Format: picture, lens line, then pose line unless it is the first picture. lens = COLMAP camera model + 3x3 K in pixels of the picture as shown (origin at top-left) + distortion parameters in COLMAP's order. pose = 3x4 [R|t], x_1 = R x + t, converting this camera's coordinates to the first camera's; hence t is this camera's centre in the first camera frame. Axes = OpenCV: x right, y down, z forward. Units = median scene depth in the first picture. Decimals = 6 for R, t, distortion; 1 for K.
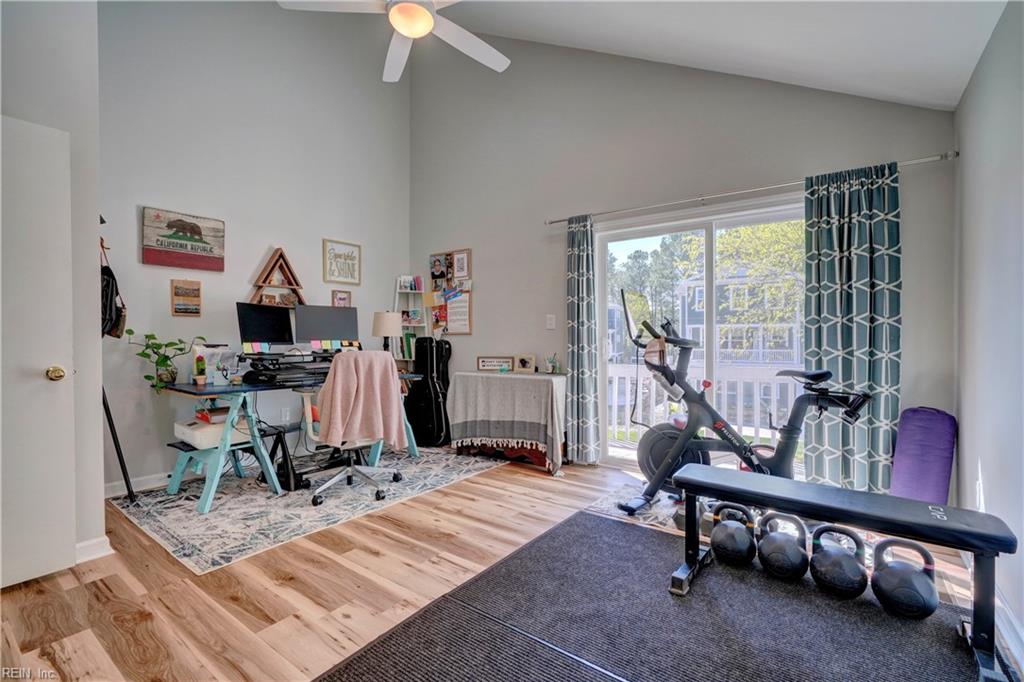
lens RADIAL K [[456.9, 0, 509.4], [0, 456.9, 339.9], [0, 0, 1]] dist [-0.013564, 0.006814]
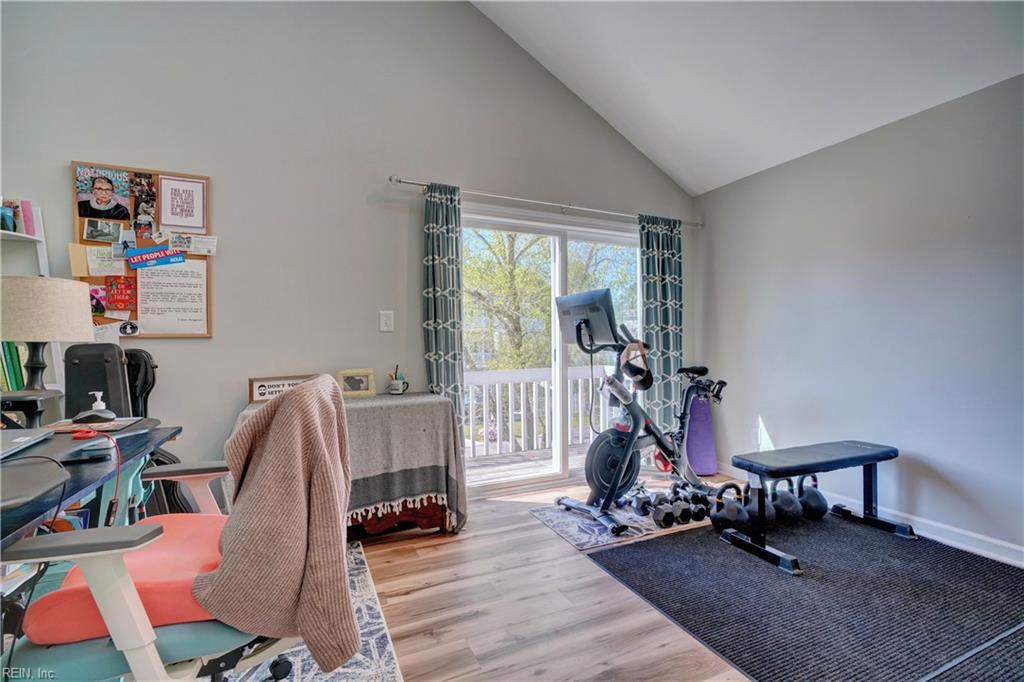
lens RADIAL K [[456.9, 0, 512.3], [0, 456.9, 339.3], [0, 0, 1]] dist [-0.013564, 0.006814]
pose [[0.482609, 0.002286, 0.875833, -0.494038], [0.007953, 0.999944, -0.006992, -0.005506], [-0.875800, 0.010340, 0.482564, 0.564337]]
